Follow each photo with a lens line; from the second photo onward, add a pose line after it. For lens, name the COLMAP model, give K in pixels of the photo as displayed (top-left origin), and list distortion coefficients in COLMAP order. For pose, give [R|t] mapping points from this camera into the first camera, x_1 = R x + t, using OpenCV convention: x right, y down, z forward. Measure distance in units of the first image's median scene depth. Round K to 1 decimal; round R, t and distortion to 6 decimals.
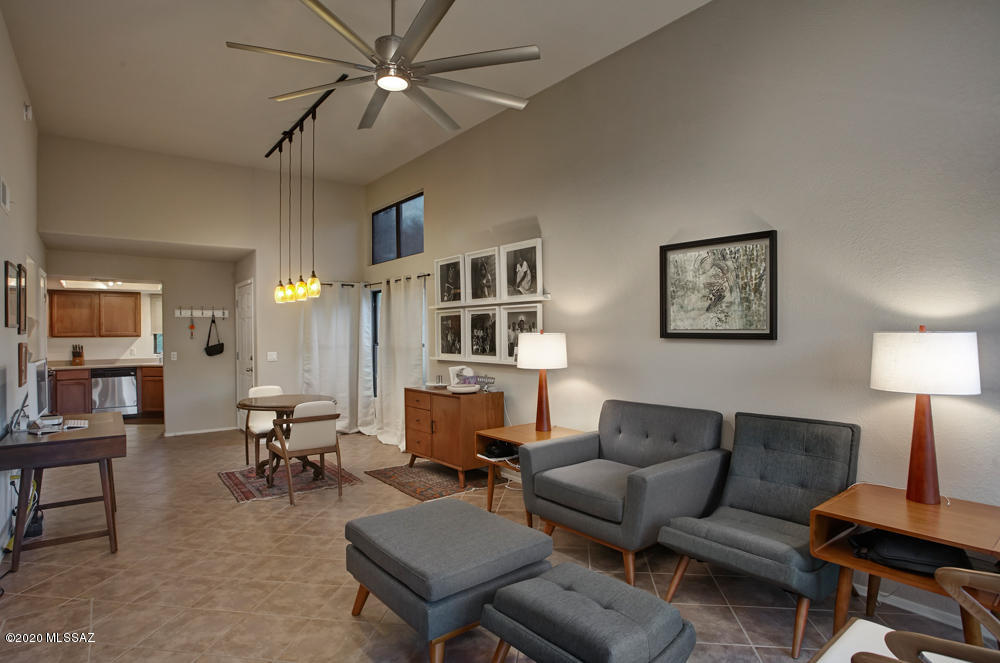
lens RADIAL K [[535.5, 0, 500.6], [0, 535.5, 337.0], [0, 0, 1]] dist [-0.049877, 0.011285]
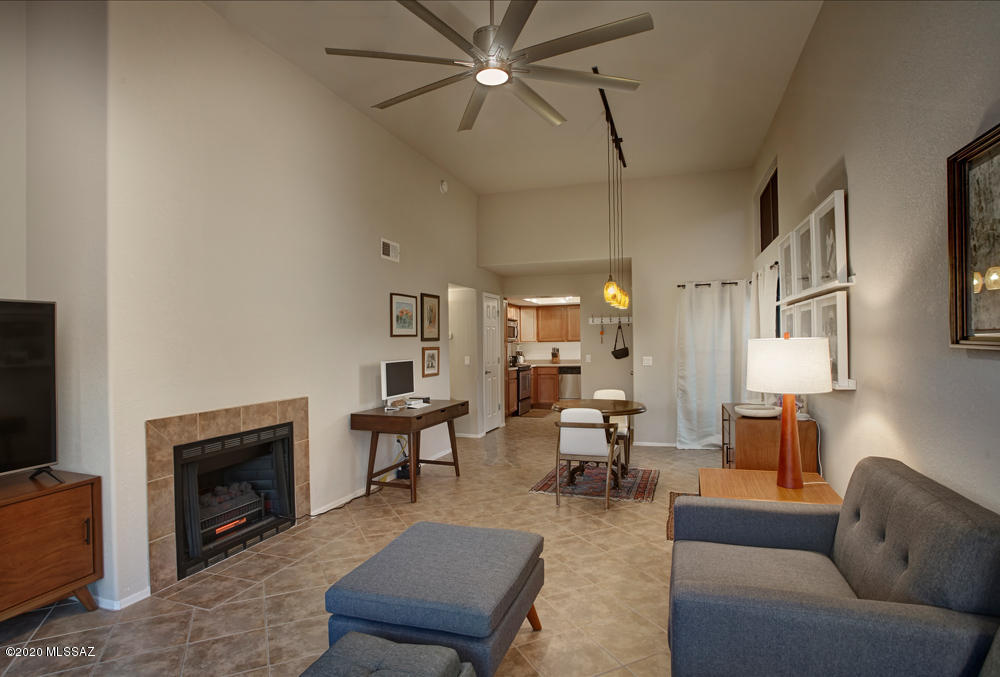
lens RADIAL K [[535.5, 0, 502.7], [0, 535.5, 344.3], [0, 0, 1]] dist [-0.049877, 0.011285]
pose [[0.537445, 0.004202, -0.843288, 0.367664], [0.003361, 0.999969, 0.007125, -0.004938], [0.843292, -0.006664, 0.537414, 0.301073]]
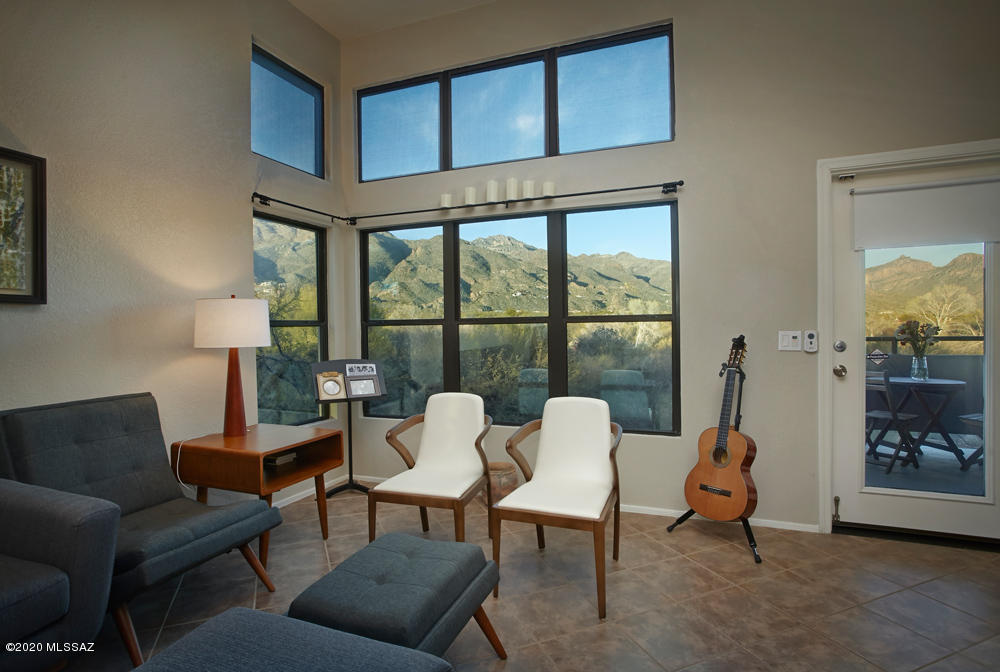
lens RADIAL K [[535.5, 0, 488.0], [0, 535.5, 327.5], [0, 0, 1]] dist [-0.049877, 0.011285]
pose [[-0.488583, 0.008253, 0.872478, -0.272584], [0.022164, 0.999750, 0.002955, 0.031857], [-0.872236, 0.020782, -0.488644, 0.503780]]
